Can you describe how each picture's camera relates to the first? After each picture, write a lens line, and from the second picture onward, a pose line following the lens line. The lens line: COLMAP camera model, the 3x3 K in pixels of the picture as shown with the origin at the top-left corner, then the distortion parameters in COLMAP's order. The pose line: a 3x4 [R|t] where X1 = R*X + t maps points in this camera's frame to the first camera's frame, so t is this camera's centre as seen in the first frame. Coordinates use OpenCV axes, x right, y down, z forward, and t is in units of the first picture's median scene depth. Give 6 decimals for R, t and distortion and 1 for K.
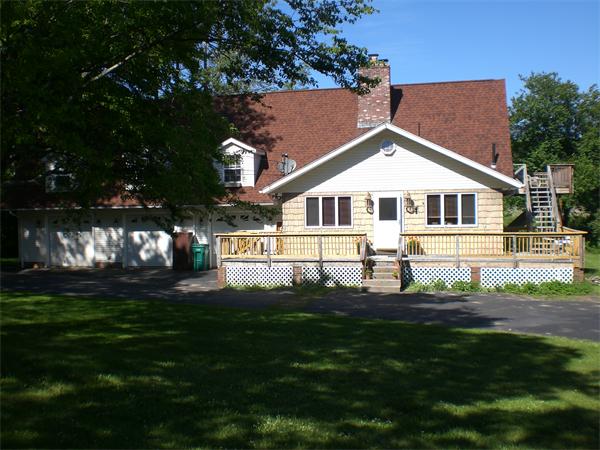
lens RADIAL K [[675.6, 0, 288.3], [0, 675.6, 225.6], [0, 0, 1]] dist [-0.073496, -0.193284]
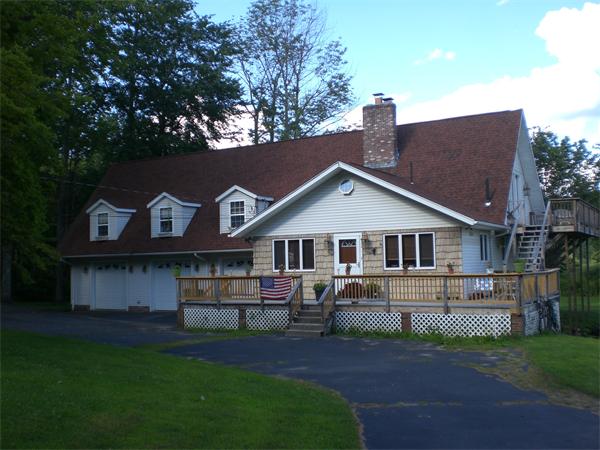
lens RADIAL K [[675.6, 0, 288.3], [0, 675.6, 225.6], [0, 0, 1]] dist [-0.073496, -0.193284]
pose [[0.956890, -0.020879, -0.289698, 0.341965], [-0.002466, 0.996793, -0.079986, 0.015586], [0.290439, 0.077252, 0.953770, 0.061151]]
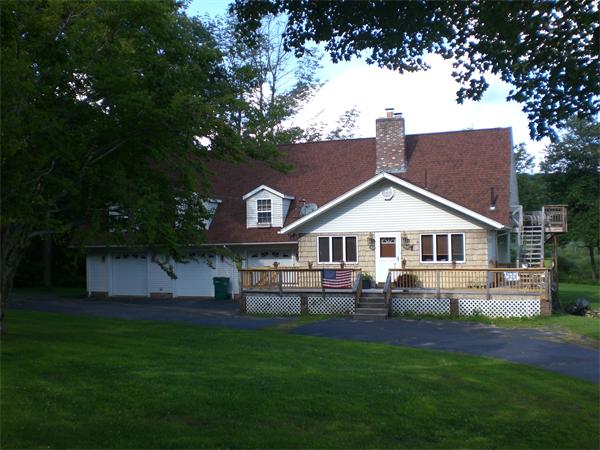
lens RADIAL K [[675.6, 0, 288.3], [0, 675.6, 225.6], [0, 0, 1]] dist [-0.073496, -0.193284]
pose [[0.990995, -0.004265, -0.133835, 0.133008], [-0.002530, 0.998718, -0.050564, -0.003187], [0.133879, 0.050448, 0.989713, -0.151626]]
